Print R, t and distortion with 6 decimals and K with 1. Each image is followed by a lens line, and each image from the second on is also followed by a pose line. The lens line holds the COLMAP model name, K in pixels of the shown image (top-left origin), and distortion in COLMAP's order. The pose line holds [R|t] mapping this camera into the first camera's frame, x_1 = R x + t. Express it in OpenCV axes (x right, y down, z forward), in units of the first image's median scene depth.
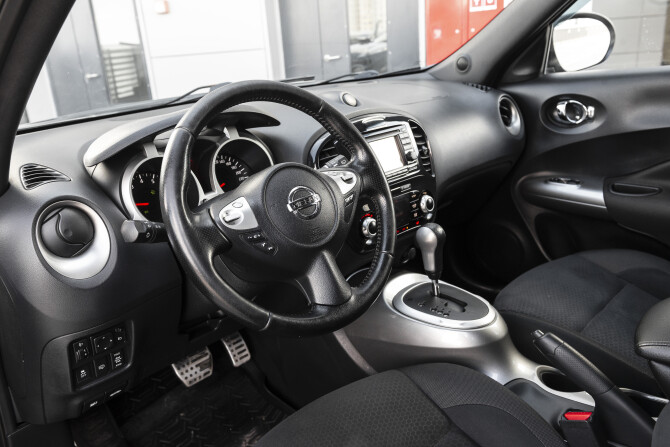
lens RADIAL K [[543.5, 0, 333.9], [0, 543.5, 224.3], [0, 0, 1]] dist [-0.010351, -0.001115]
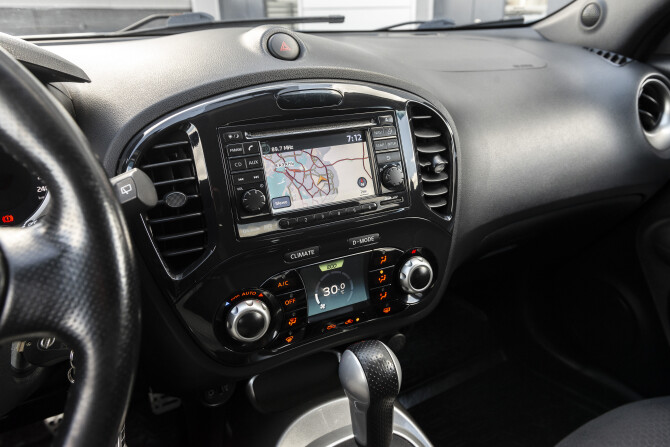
lens RADIAL K [[471.3, 0, 349.3], [0, 471.3, 216.2], [0, 0, 1]] dist [-0.017938, 0.001273]
pose [[0.950165, 0.179926, -0.254586, 0.164380], [-0.157260, 0.981752, 0.106919, -0.097679], [0.269177, -0.061554, 0.961122, 0.446048]]
